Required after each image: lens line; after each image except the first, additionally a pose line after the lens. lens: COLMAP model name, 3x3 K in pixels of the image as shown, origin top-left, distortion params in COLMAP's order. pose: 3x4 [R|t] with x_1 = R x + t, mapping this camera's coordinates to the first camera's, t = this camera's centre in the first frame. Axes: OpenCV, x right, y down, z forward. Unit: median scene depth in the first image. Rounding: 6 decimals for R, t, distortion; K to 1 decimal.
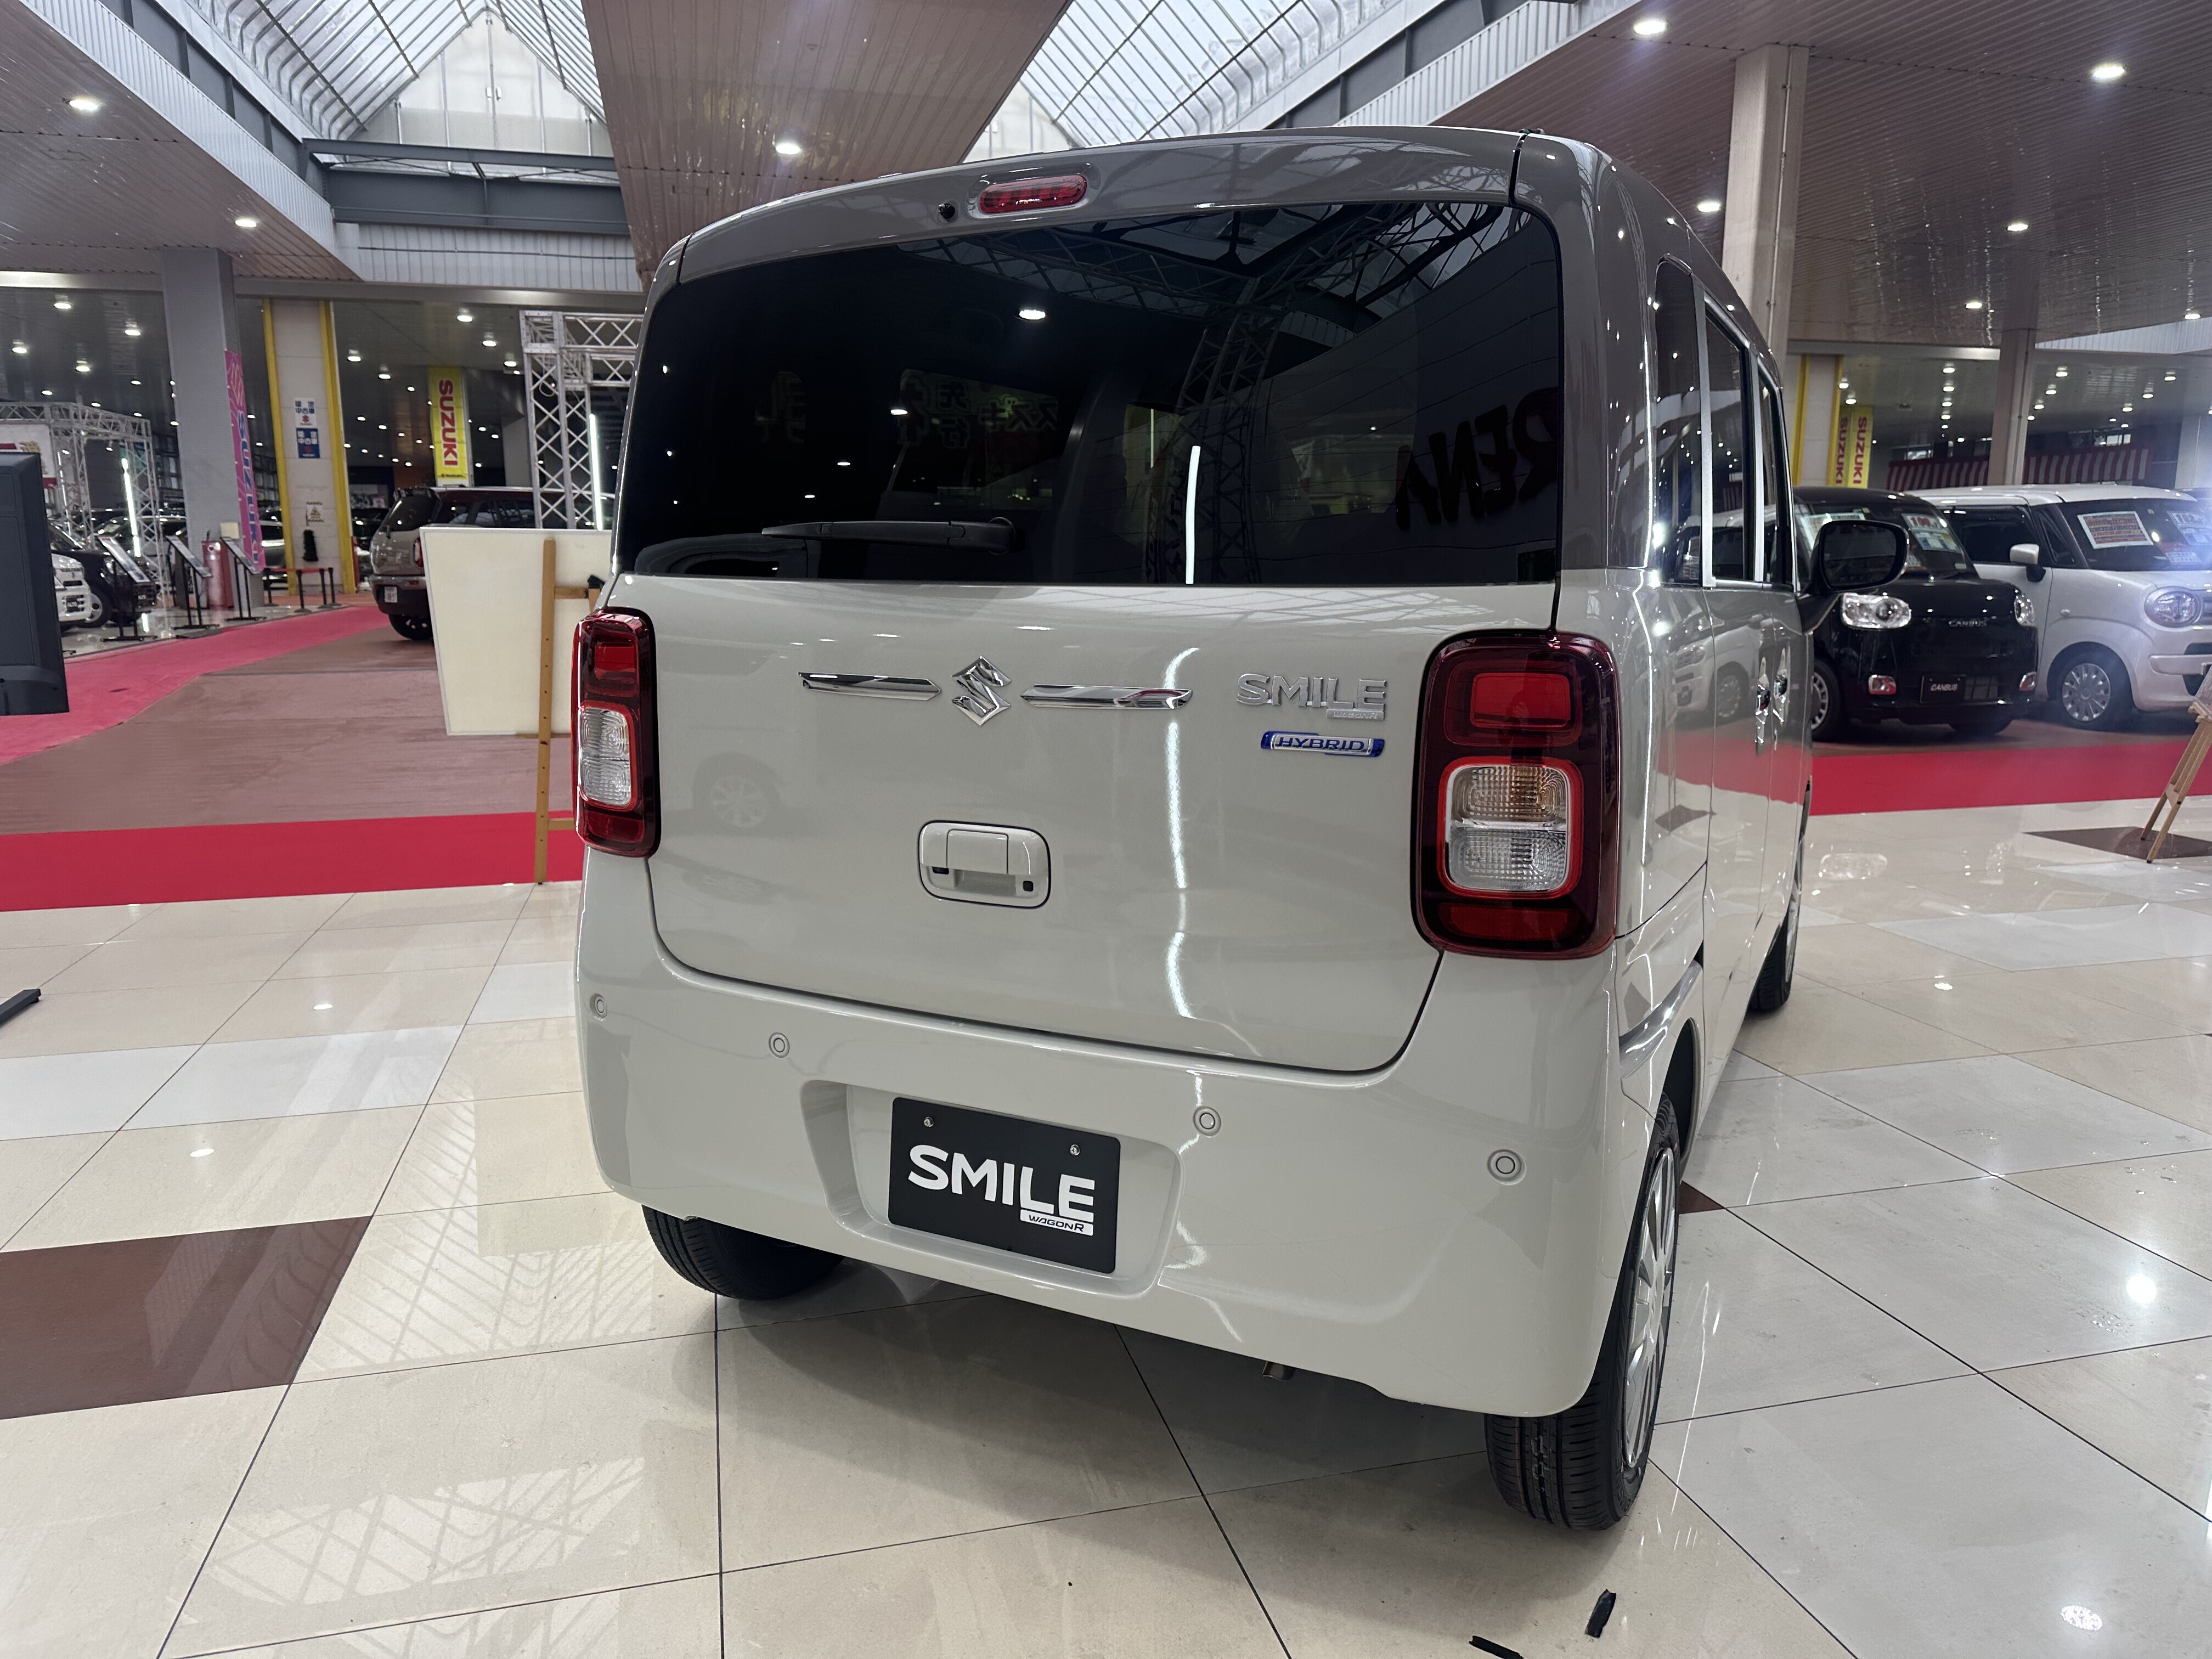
lens RADIAL K [[1555.6, 0, 1112.0], [0, 1555.6, 826.8], [0, 0, 1]] dist [0.041505, -0.037581]
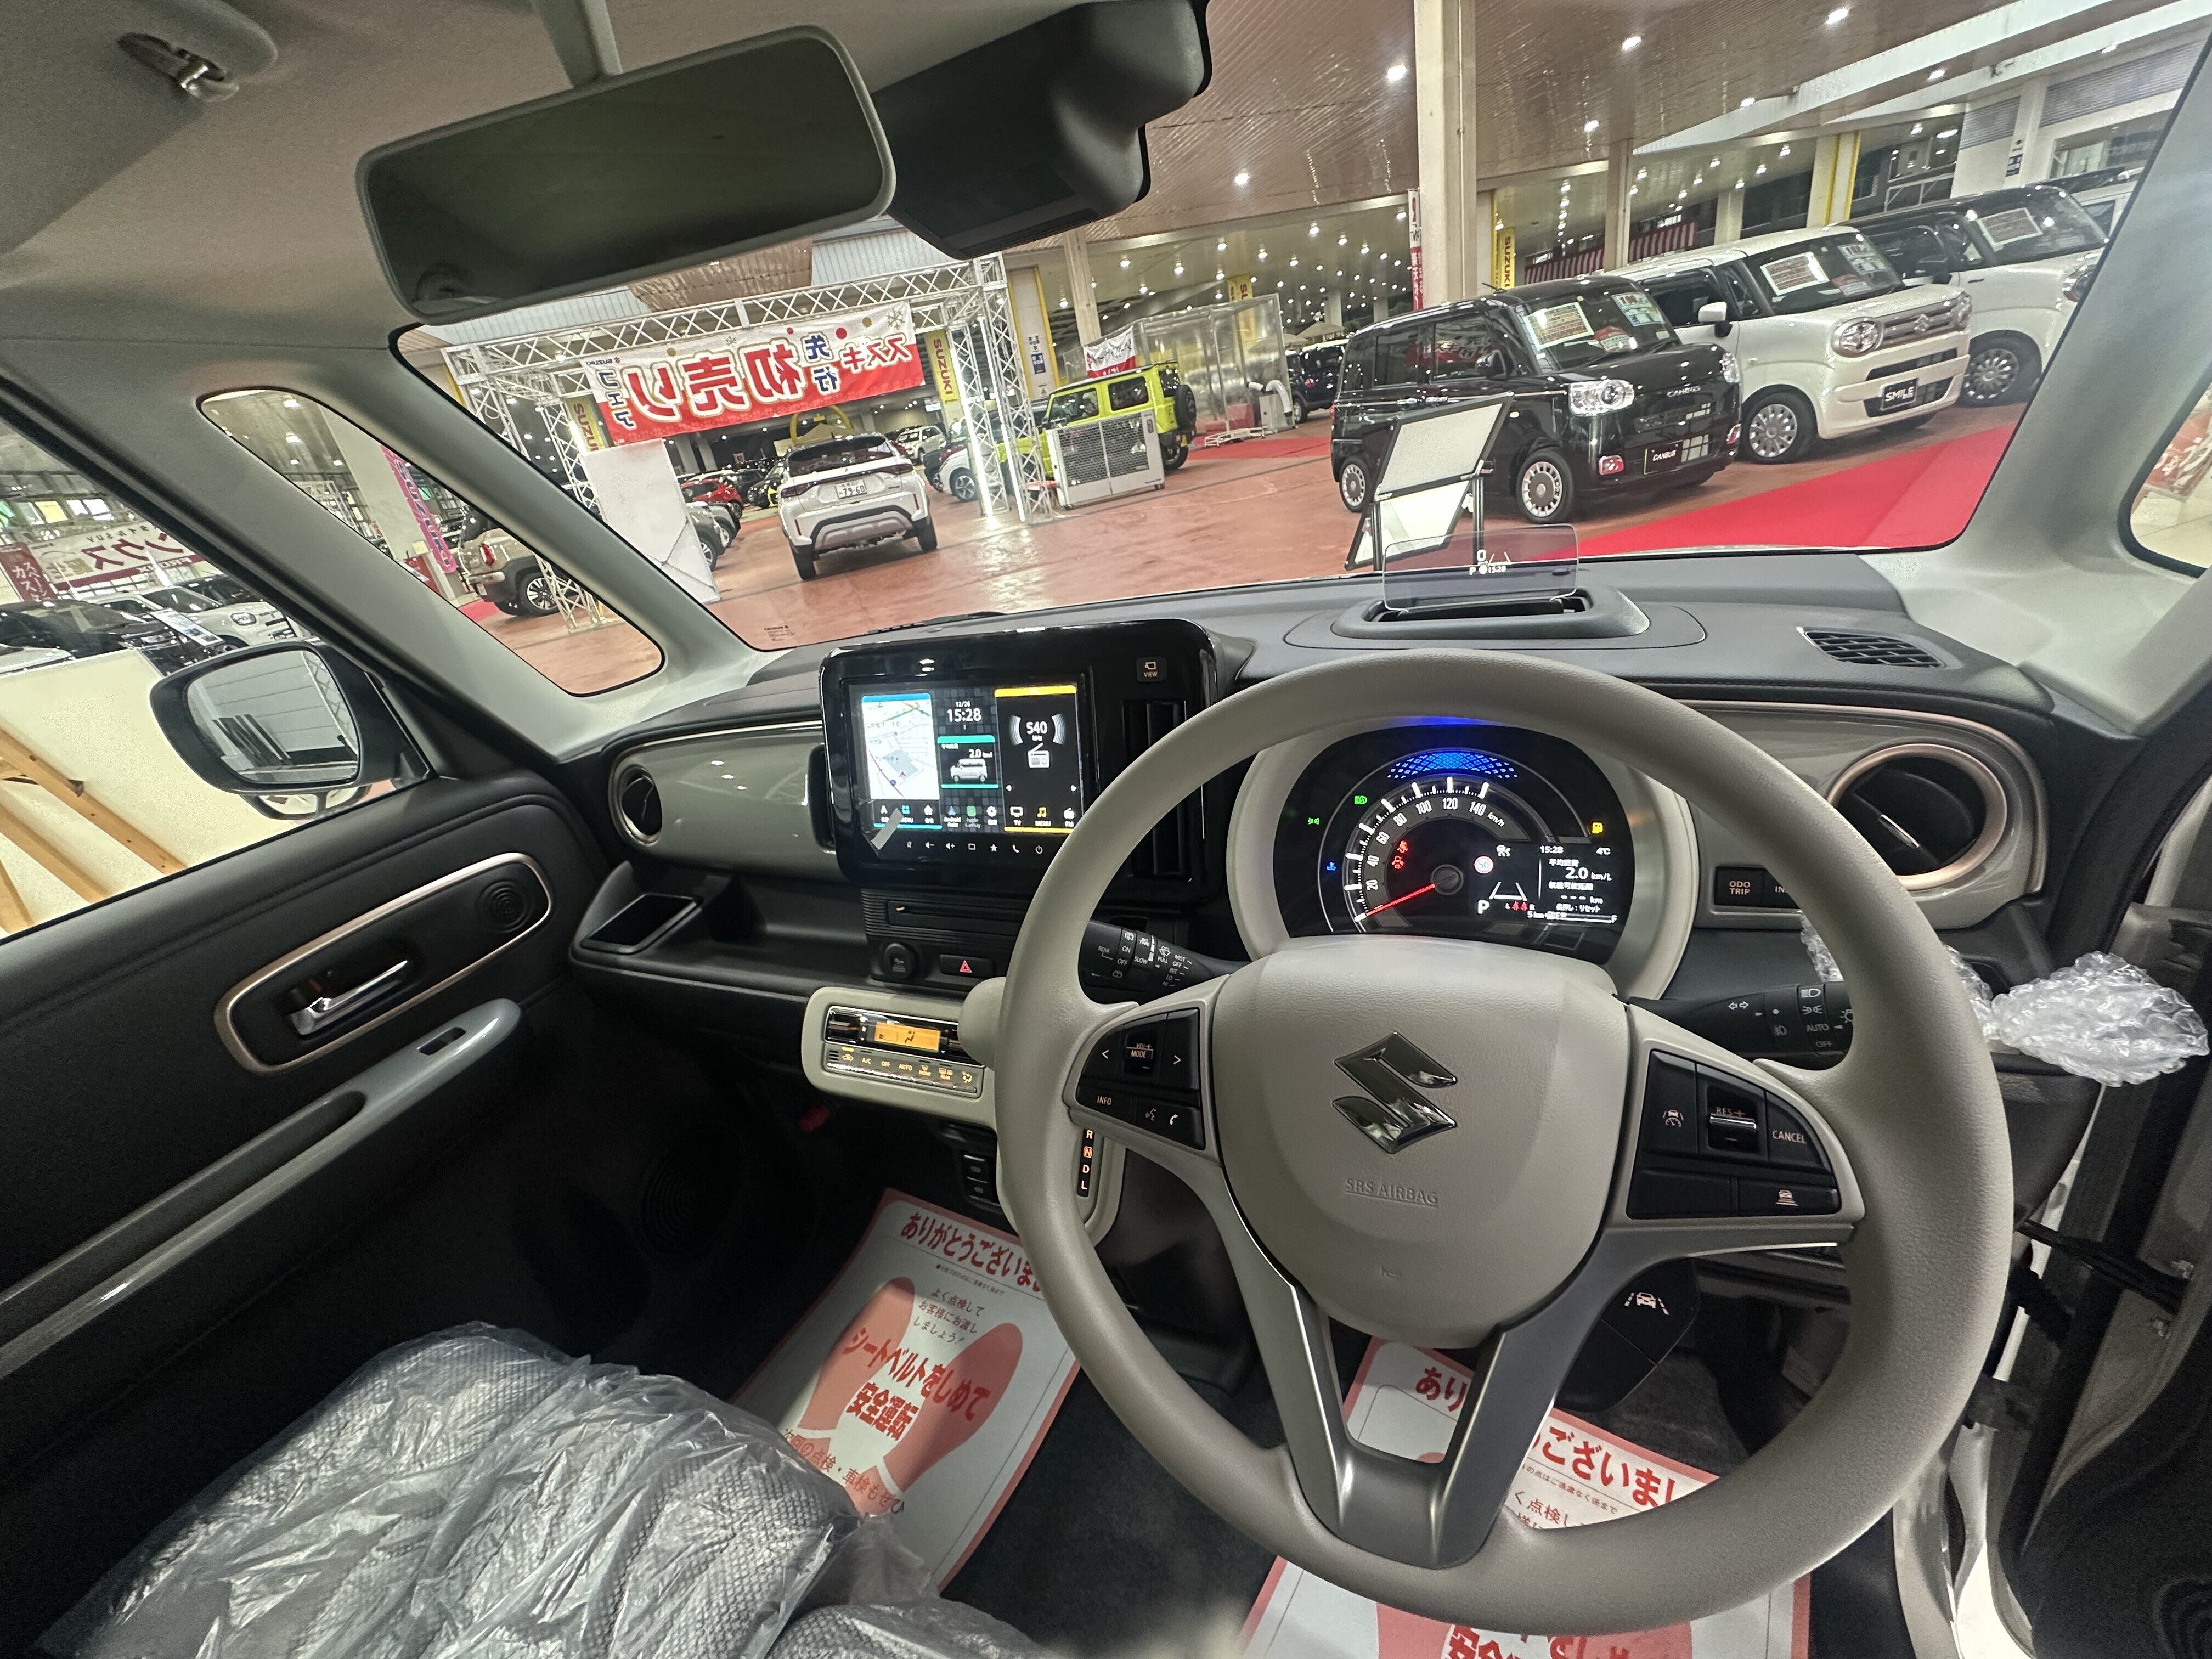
lens RADIAL K [[898.9, 0, 1099.0], [0, 898.9, 833.1], [0, 0, 1]] dist [0.000729, -0.000063]
pose [[0.981506, -0.189481, -0.027259, 0.087827], [0.190262, 0.949854, 0.248151, -0.062108], [-0.021128, -0.248748, 0.968338, 0.283216]]
